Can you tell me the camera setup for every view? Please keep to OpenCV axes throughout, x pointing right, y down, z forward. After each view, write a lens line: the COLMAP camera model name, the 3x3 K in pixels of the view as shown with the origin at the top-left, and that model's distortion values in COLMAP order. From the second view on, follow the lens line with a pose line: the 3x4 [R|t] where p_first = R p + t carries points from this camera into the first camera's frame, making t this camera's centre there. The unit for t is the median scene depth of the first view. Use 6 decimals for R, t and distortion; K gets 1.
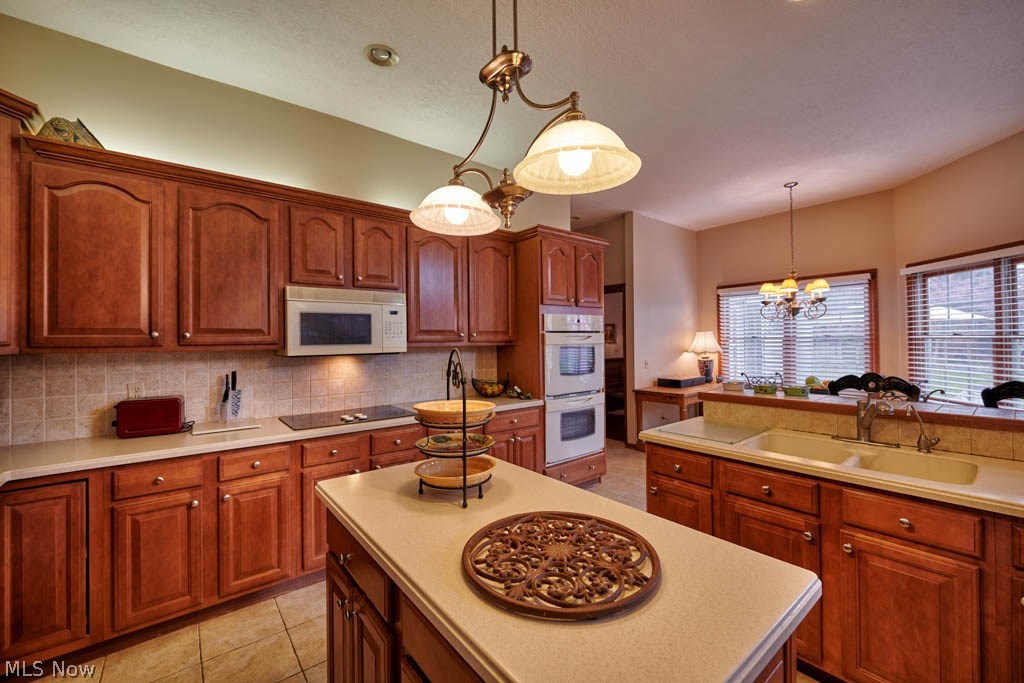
lens RADIAL K [[410.9, 0, 515.0], [0, 410.9, 335.5], [0, 0, 1]] dist [-0.003835, -0.001042]
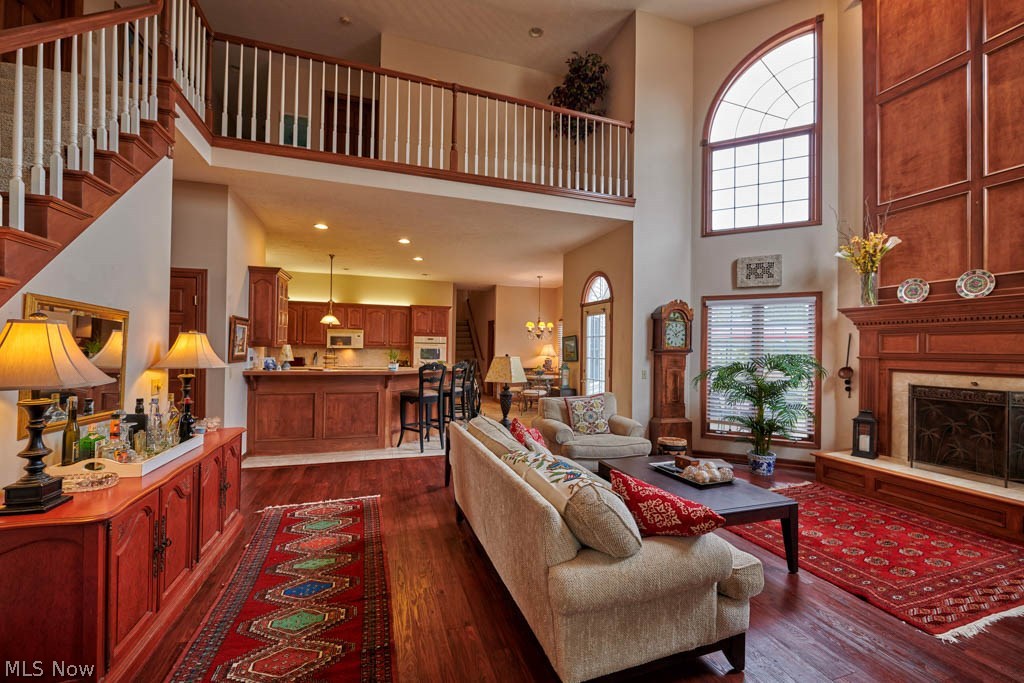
lens RADIAL K [[410.9, 0, 512.1], [0, 410.9, 346.1], [0, 0, 1]] dist [-0.003835, -0.001042]
pose [[0.933667, 0.022781, -0.357416, 2.324490], [-0.019270, 0.999725, 0.013383, -0.049054], [0.357623, -0.005608, 0.933849, -1.865422]]
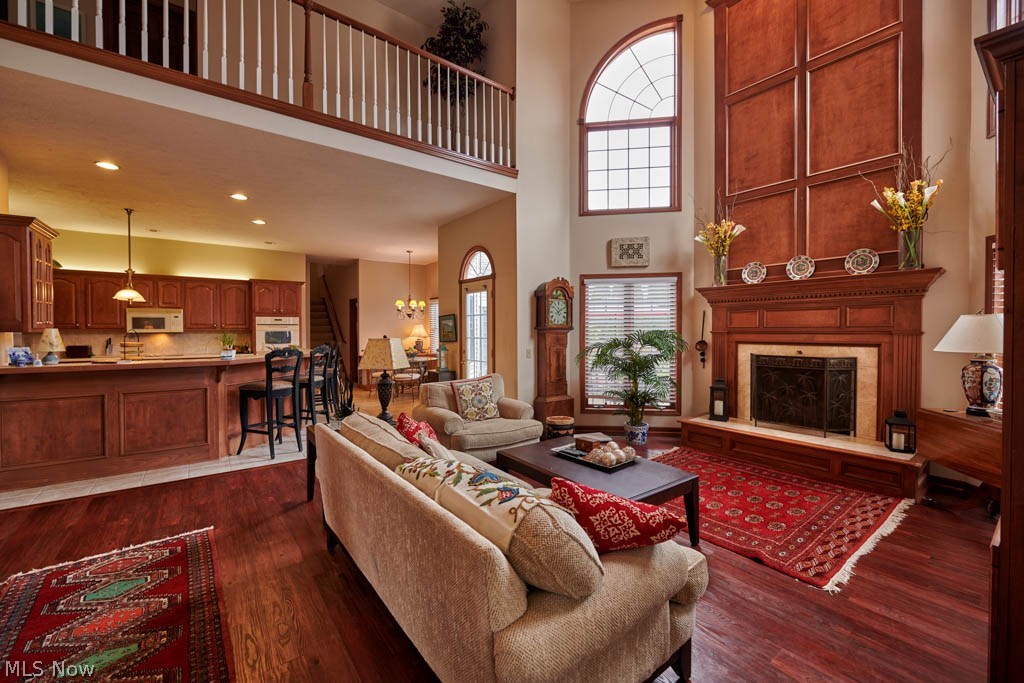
lens RADIAL K [[410.9, 0, 511.2], [0, 410.9, 336.3], [0, 0, 1]] dist [-0.003835, -0.001042]
pose [[0.999088, 0.010195, -0.041467, 2.210762], [-0.008833, 0.999420, 0.032883, -0.041402], [0.041779, -0.032487, 0.998599, -1.714626]]
